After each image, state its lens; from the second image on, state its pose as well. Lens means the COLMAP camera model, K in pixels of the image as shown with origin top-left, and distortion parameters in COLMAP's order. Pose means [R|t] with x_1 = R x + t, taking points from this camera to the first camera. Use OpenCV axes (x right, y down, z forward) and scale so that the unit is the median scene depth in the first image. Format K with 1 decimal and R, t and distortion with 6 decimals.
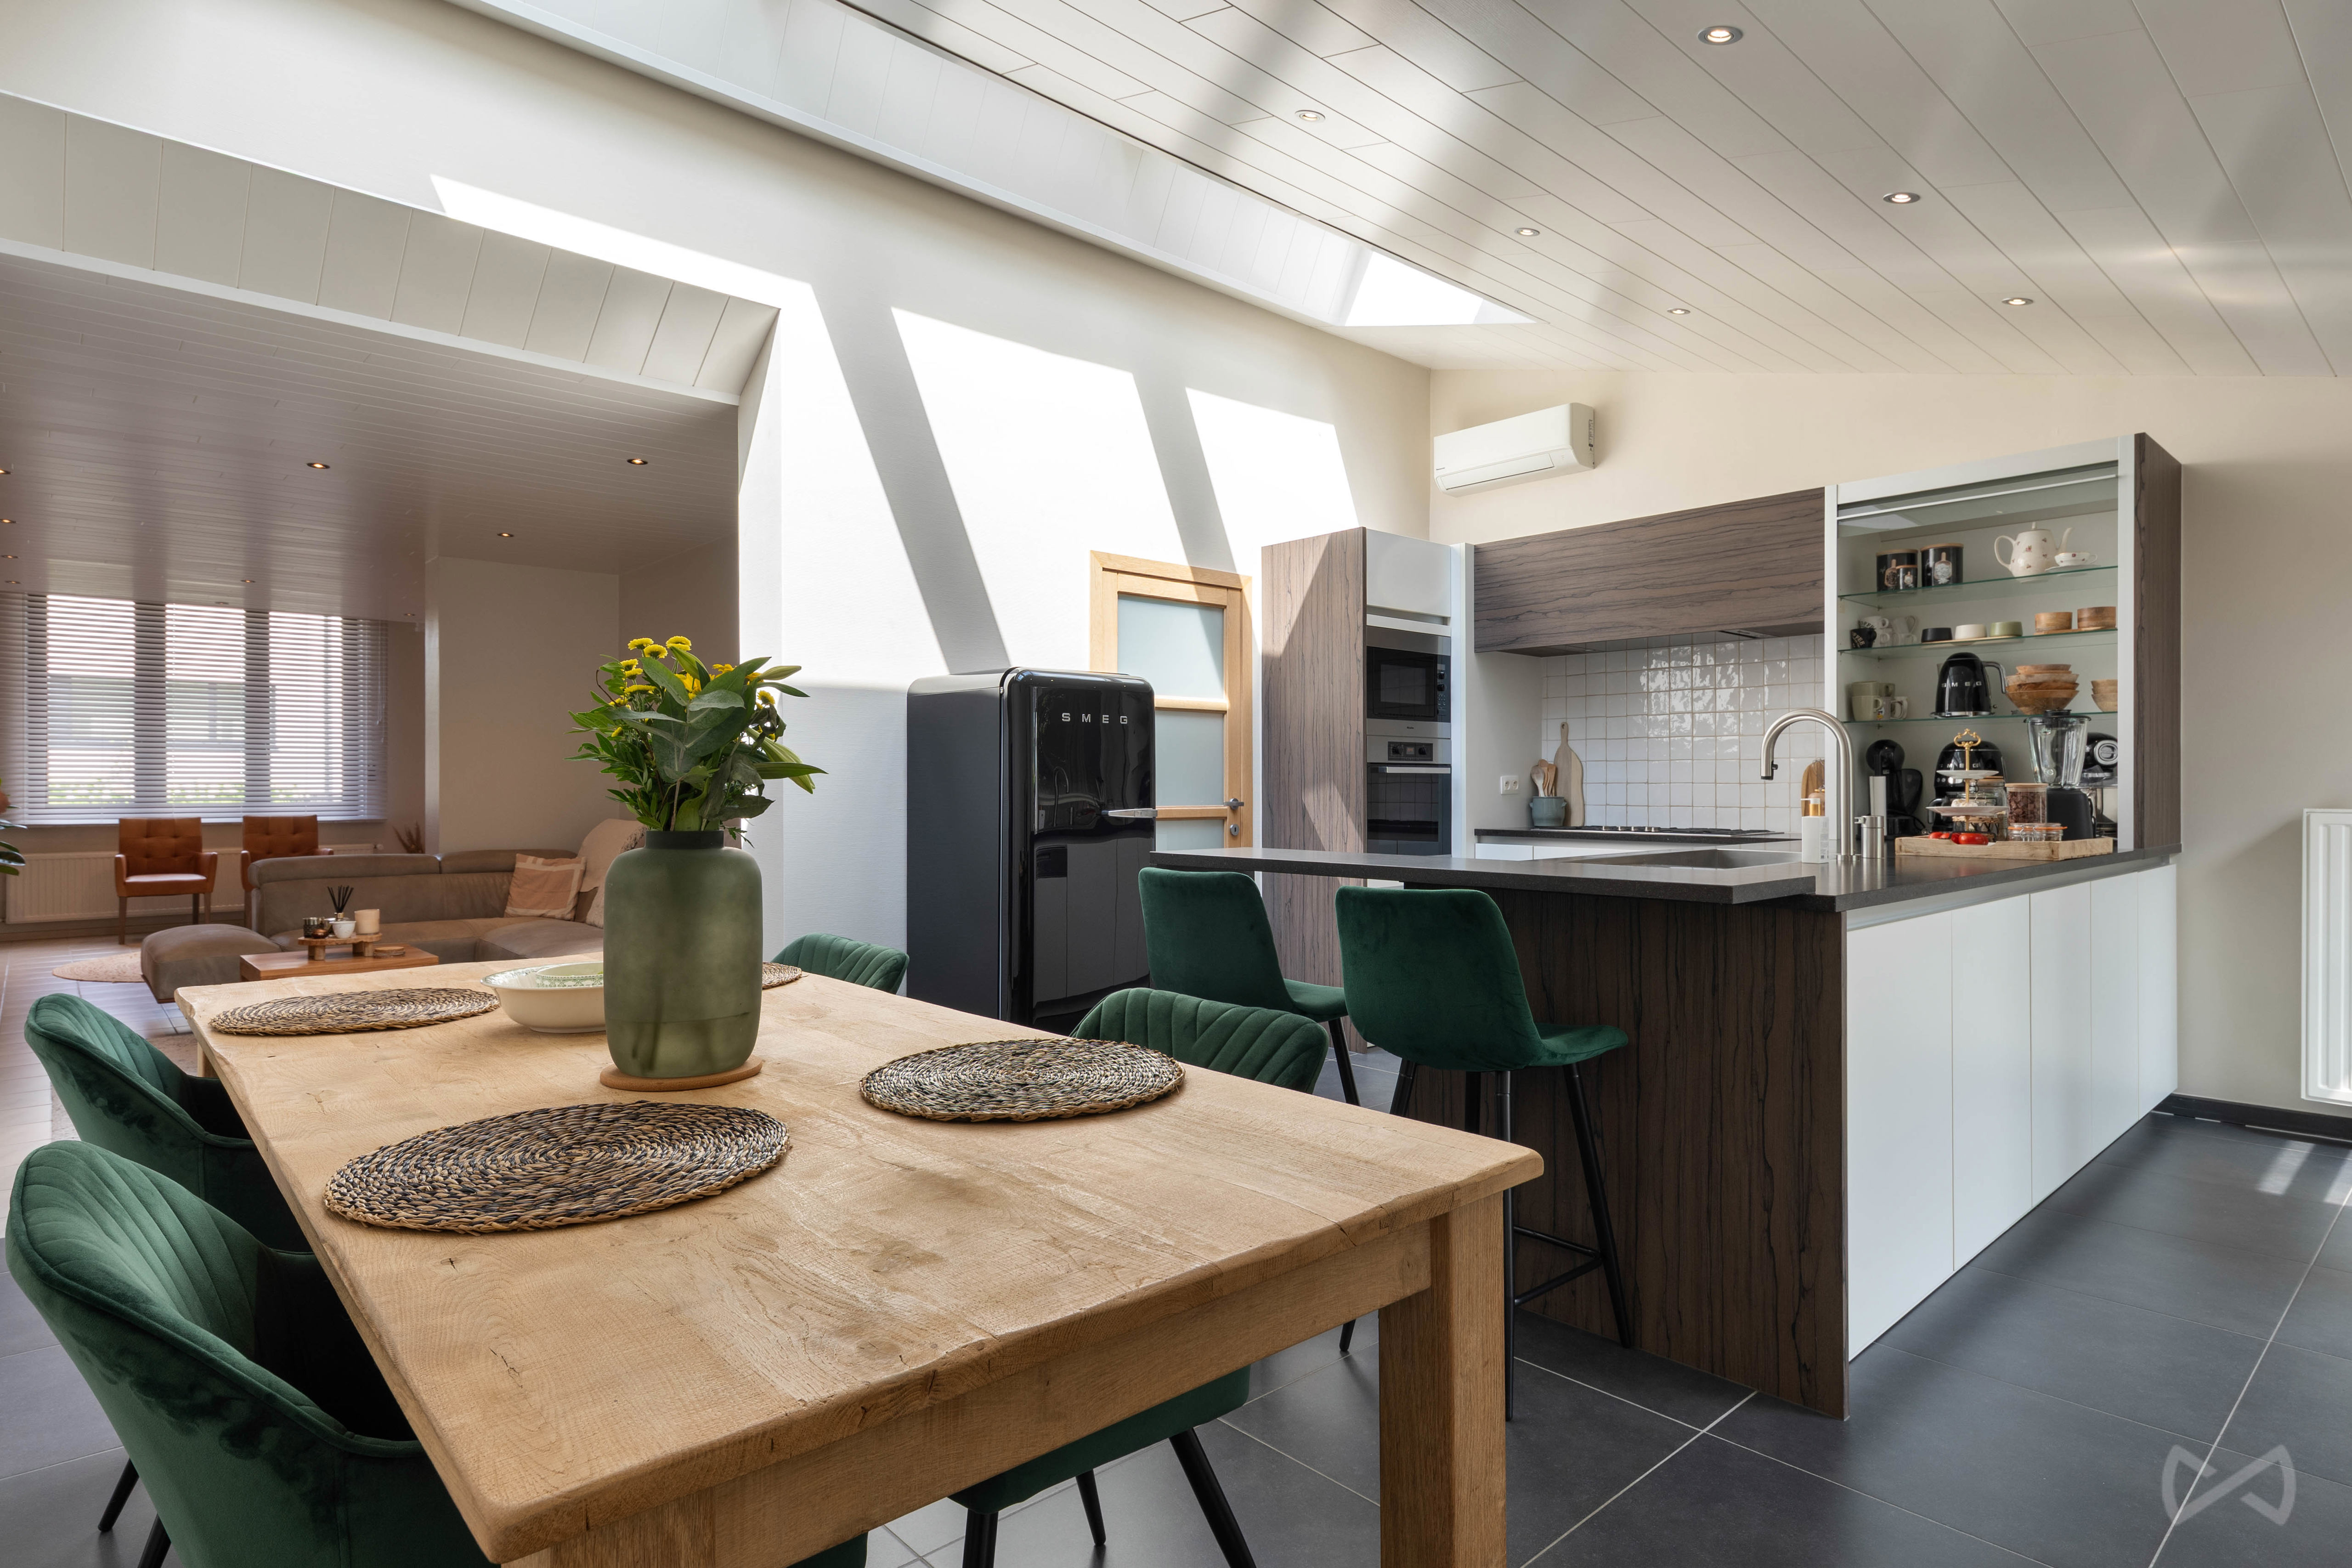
lens RADIAL K [[1243.1, 0, 1182.5], [0, 1243.1, 795.2], [0, 0, 1]] dist [0.002313, -0.000059]
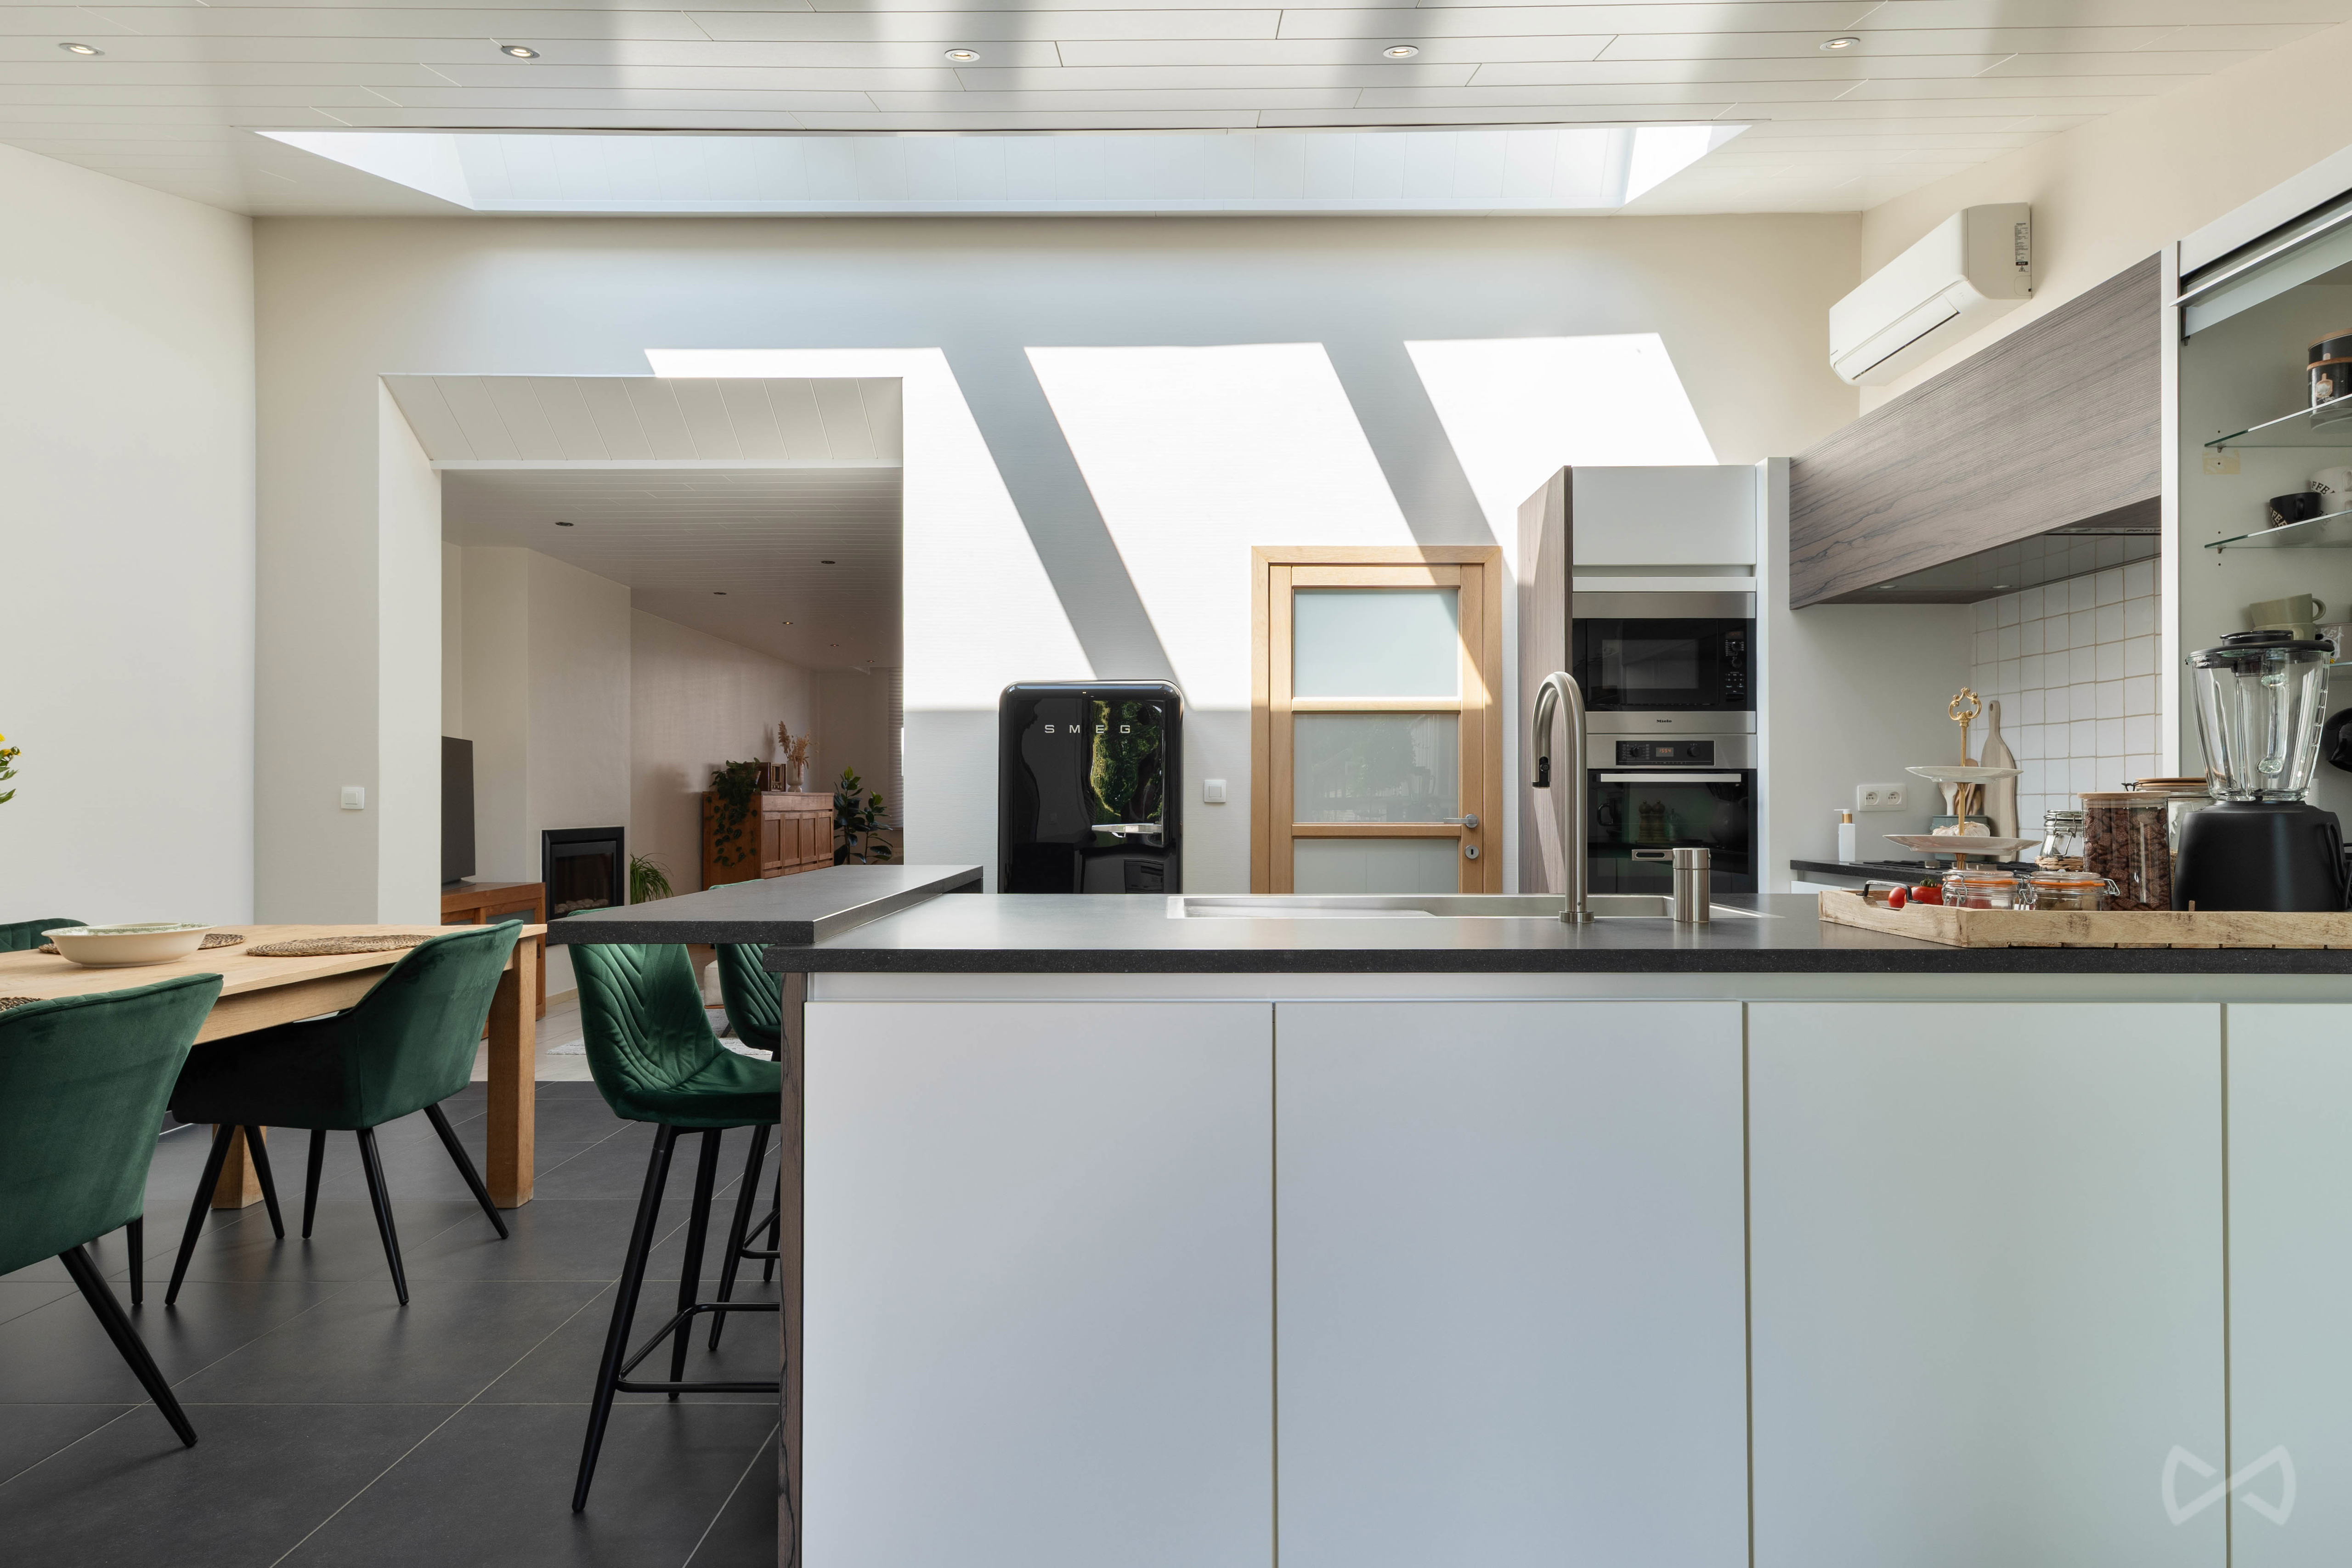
lens RADIAL K [[1228.7, 0, 1158.8], [0, 1228.7, 799.7], [0, 0, 1]] dist [0.001576, -0.000440]
pose [[0.736496, -0.001097, -0.676441, 0.450600], [-0.004963, 0.999963, -0.007025, -0.000413], [0.676424, 0.008531, 0.736463, 0.248717]]
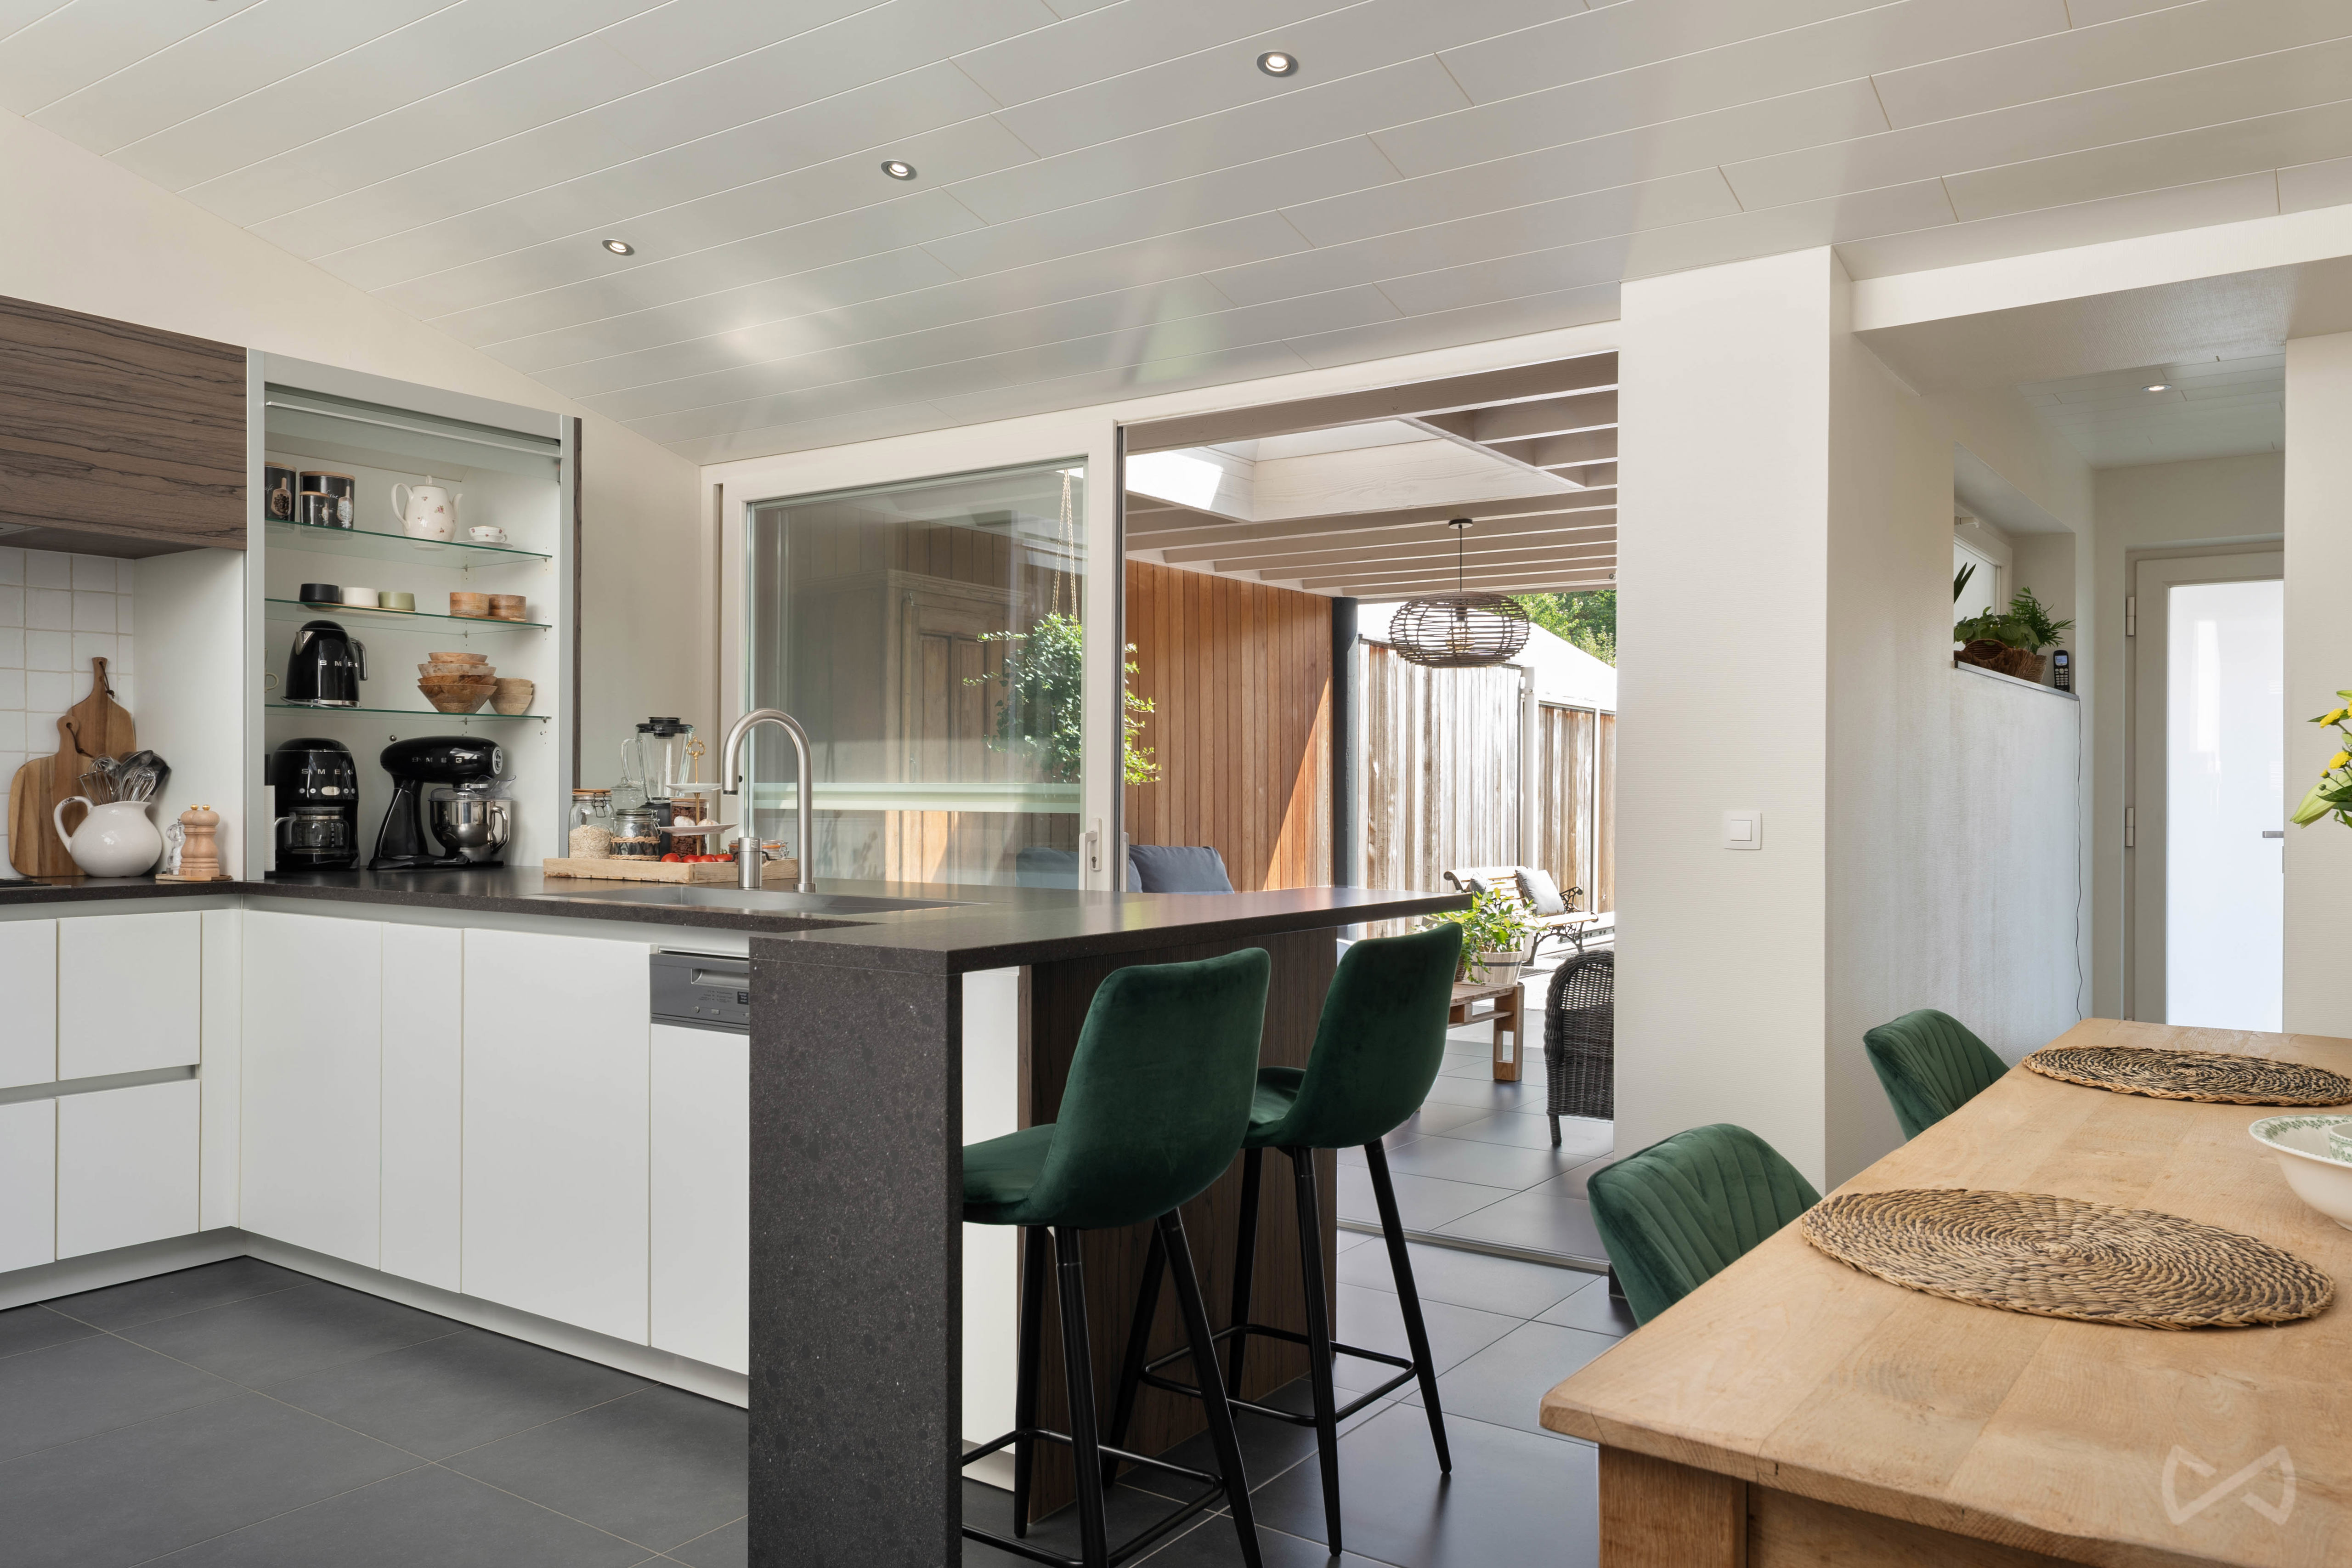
lens RADIAL K [[1706.3, 0, 1136.4], [0, 1706.3, 791.9], [0, 0, 1]] dist [0.004403, 0.005411]
pose [[-0.202617, 0.001736, 0.979257, -0.381561], [0.003075, 0.999995, -0.001137, -0.007310], [-0.979253, 0.002781, -0.202621, 0.583929]]
